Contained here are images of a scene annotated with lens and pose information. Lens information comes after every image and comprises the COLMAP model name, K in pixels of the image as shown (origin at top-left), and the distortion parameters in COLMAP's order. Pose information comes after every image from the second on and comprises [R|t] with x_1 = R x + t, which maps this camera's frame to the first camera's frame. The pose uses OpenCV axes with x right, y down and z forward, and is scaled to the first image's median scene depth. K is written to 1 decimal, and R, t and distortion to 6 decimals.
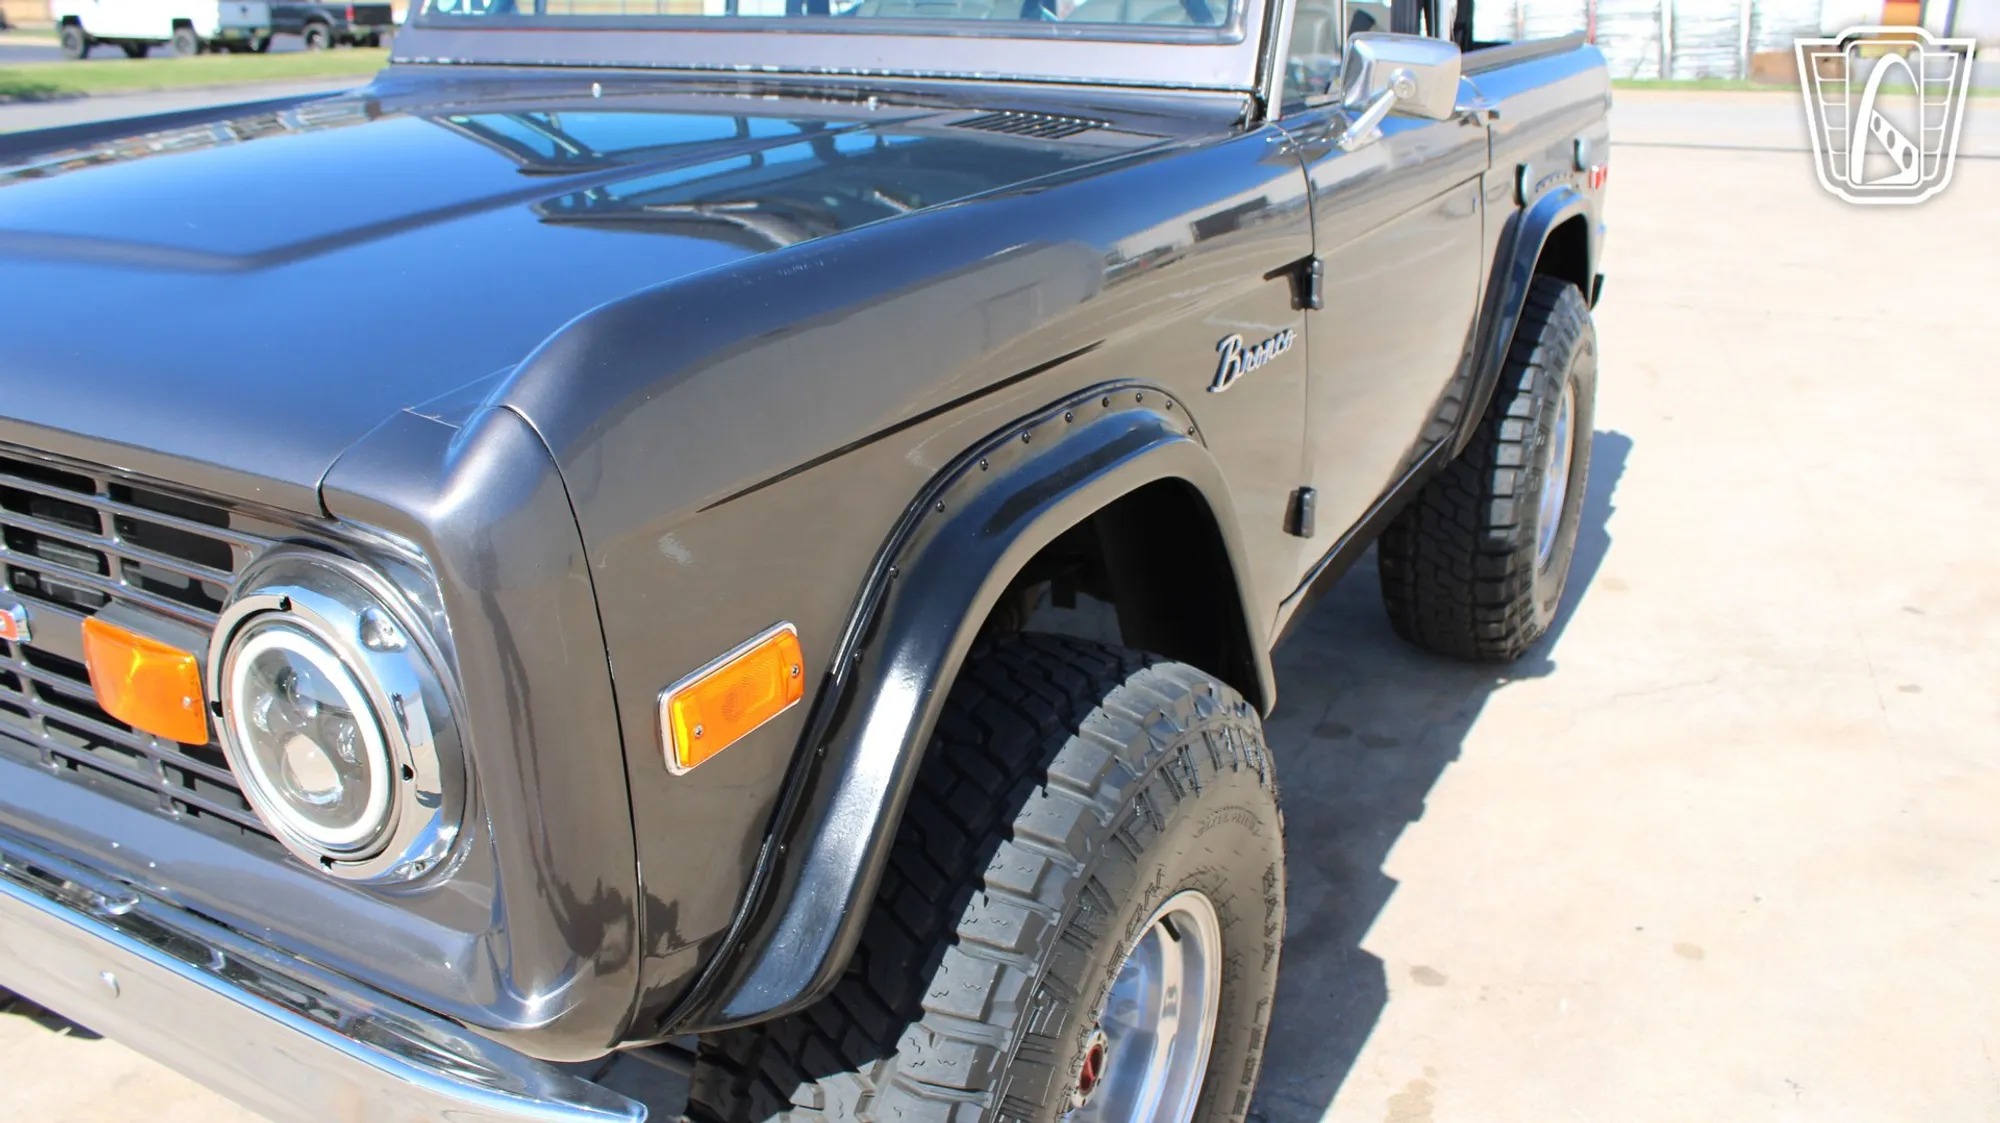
lens RADIAL K [[1648.0, 0, 991.0], [0, 1648.0, 557.7], [0, 0, 1]] dist [-0.113446, 0.066650]
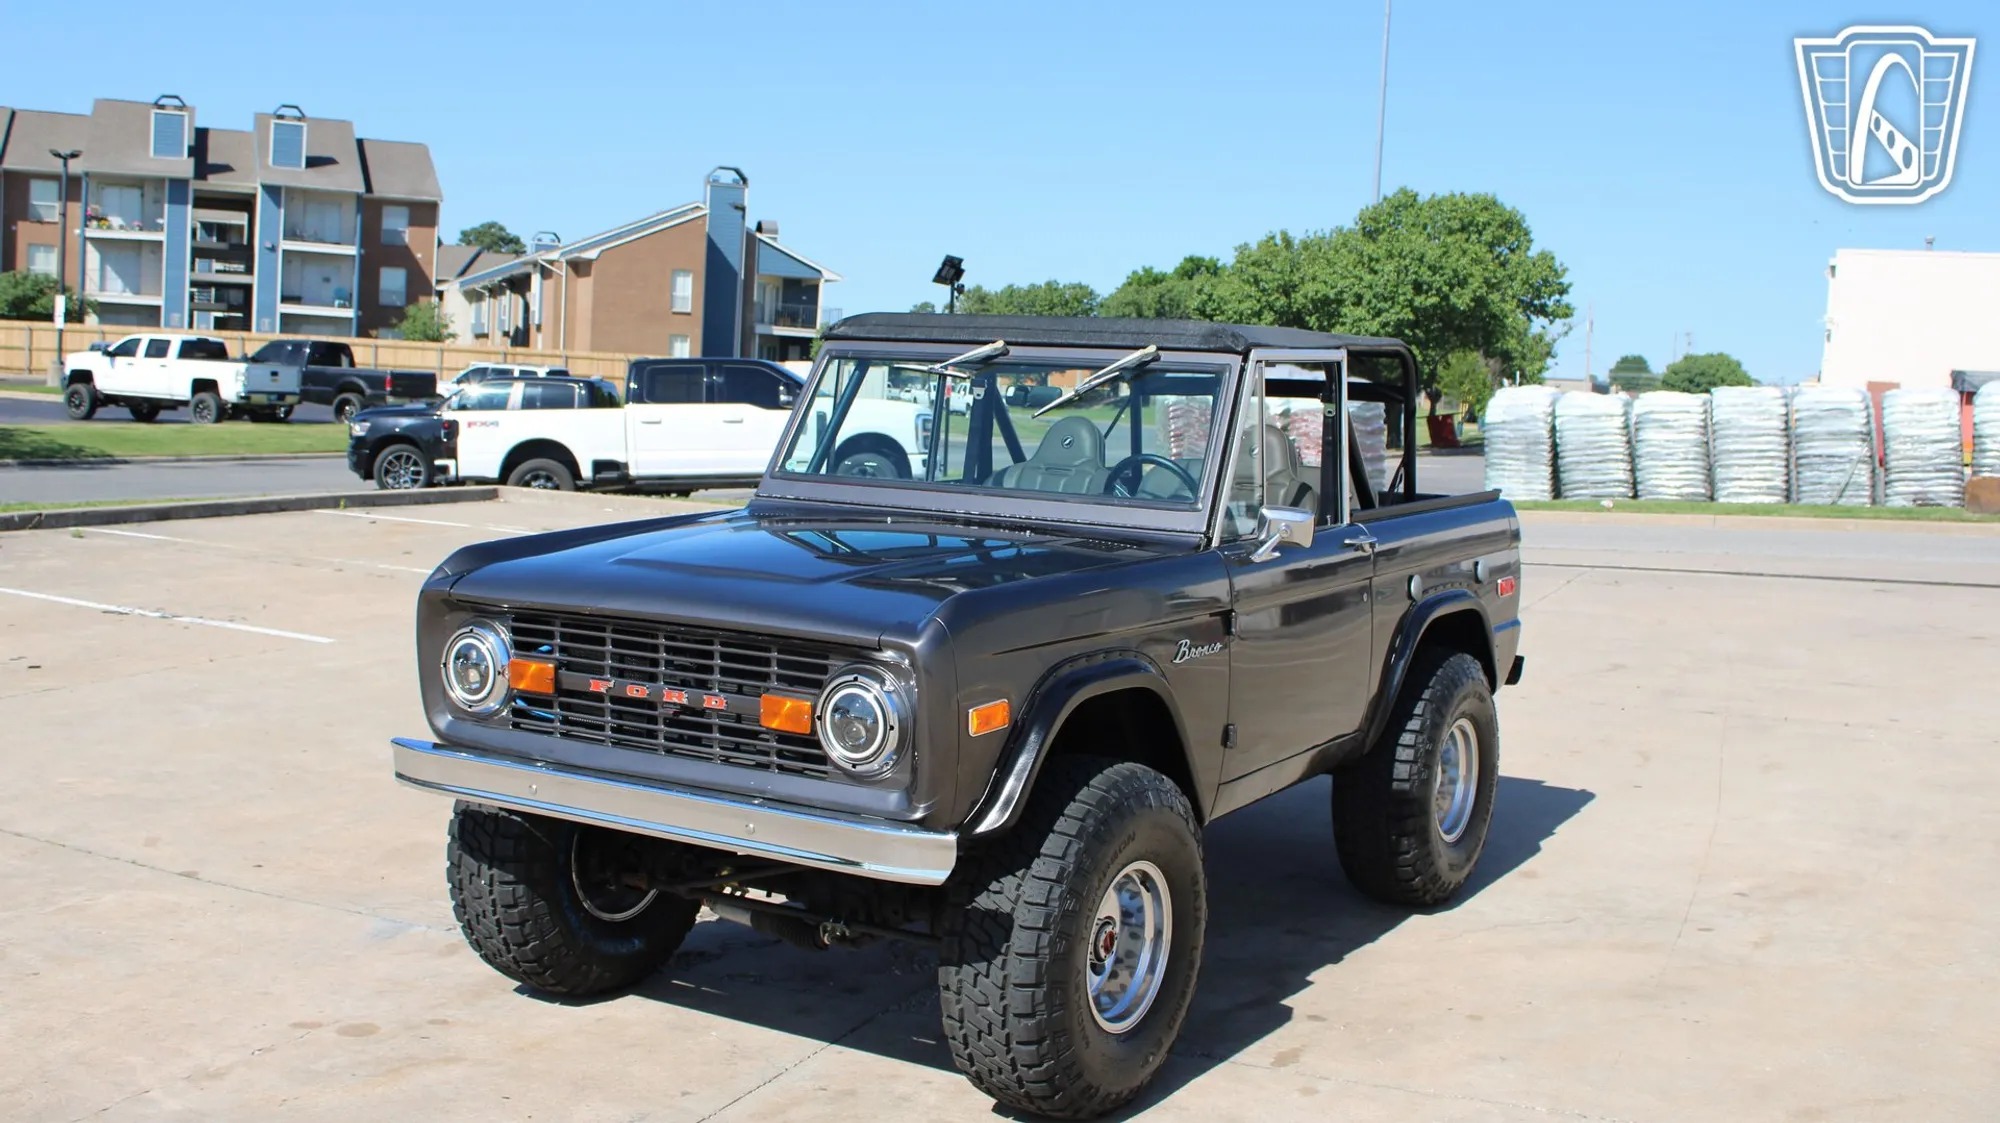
lens RADIAL K [[2036.5, 0, 992.5], [0, 2036.5, 557.7], [0, 0, 1]] dist [-0.084988, 0.000000]
pose [[0.997695, 0.034220, -0.058602, 0.024632], [-0.047553, 0.968618, -0.243965, 0.255739], [0.048415, 0.246189, 0.968012, -0.992942]]
